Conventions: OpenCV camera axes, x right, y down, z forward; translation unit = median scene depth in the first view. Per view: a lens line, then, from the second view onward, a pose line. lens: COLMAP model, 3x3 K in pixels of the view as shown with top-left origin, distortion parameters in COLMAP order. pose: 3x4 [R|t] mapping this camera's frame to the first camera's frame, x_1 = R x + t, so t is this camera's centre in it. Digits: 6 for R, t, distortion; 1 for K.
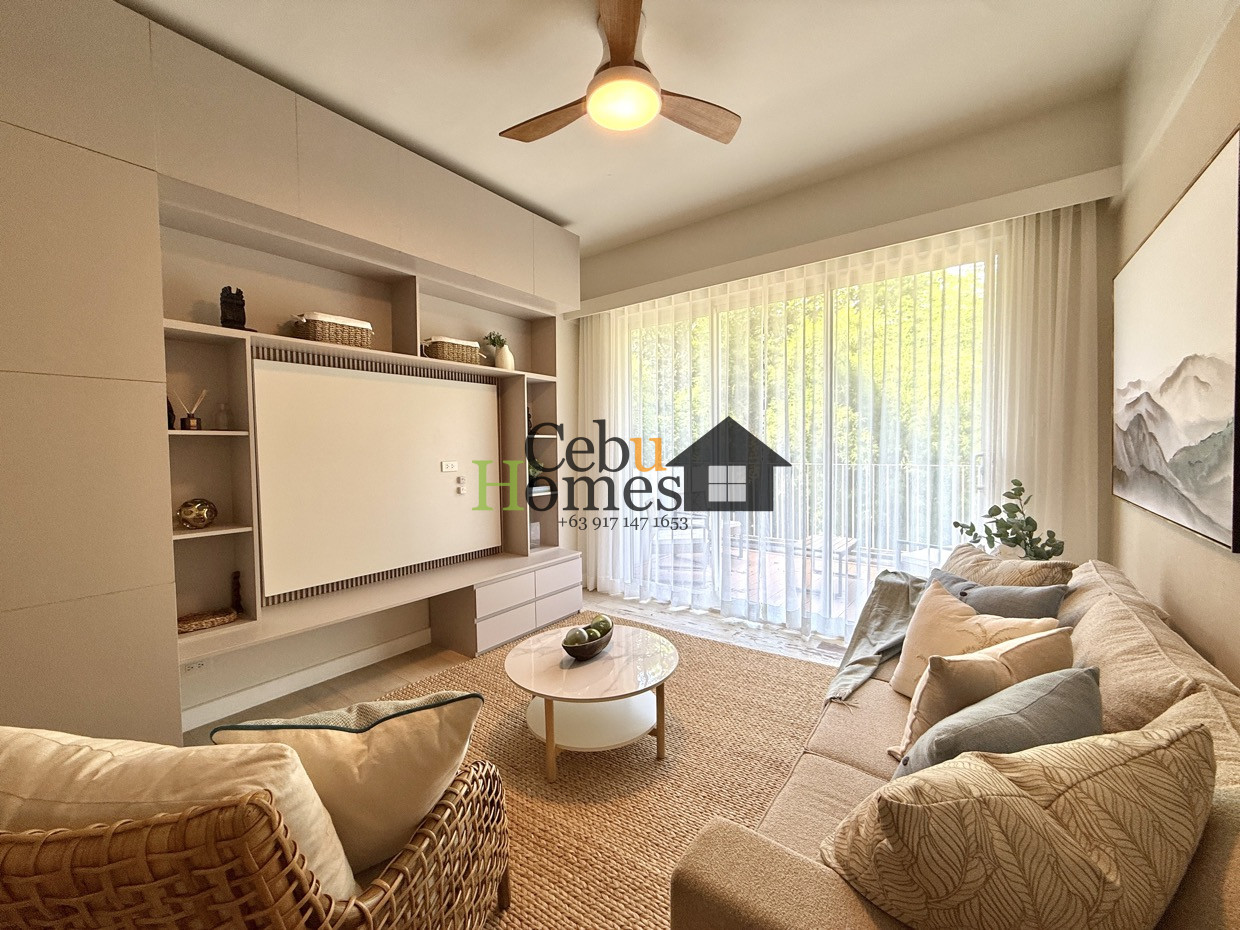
lens RADIAL K [[493.4, 0, 618.9], [0, 493.4, 464.0], [0, 0, 1]] dist [0.000330, 0.000124]
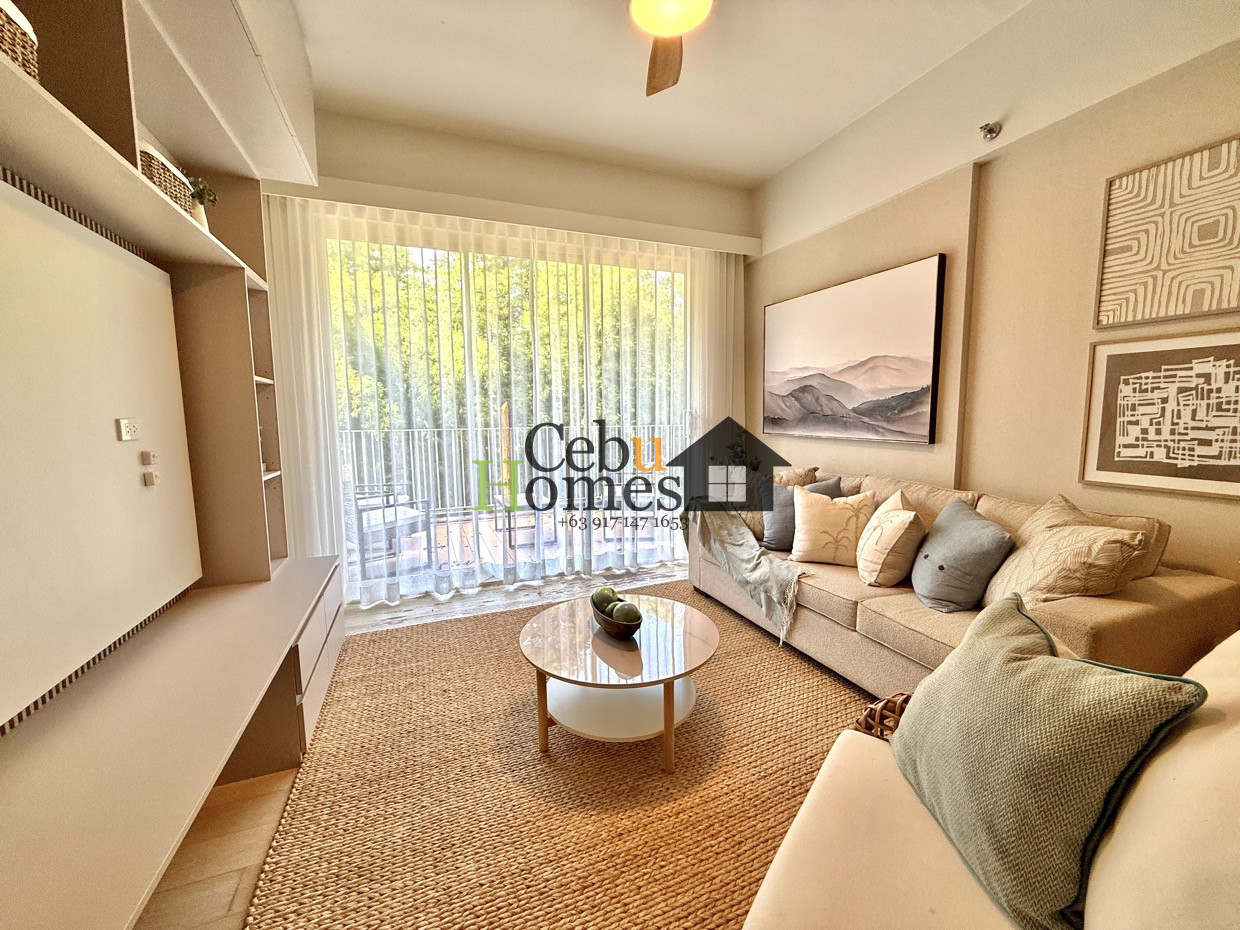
lens RADIAL K [[493.4, 0, 620.6], [0, 493.4, 464.6], [0, 0, 1]] dist [0.000330, 0.000124]
pose [[0.513289, -0.079724, 0.854505, -0.498233], [0.034208, 0.996785, 0.072451, 0.020162], [-0.857534, -0.007957, 0.514366, 0.356377]]
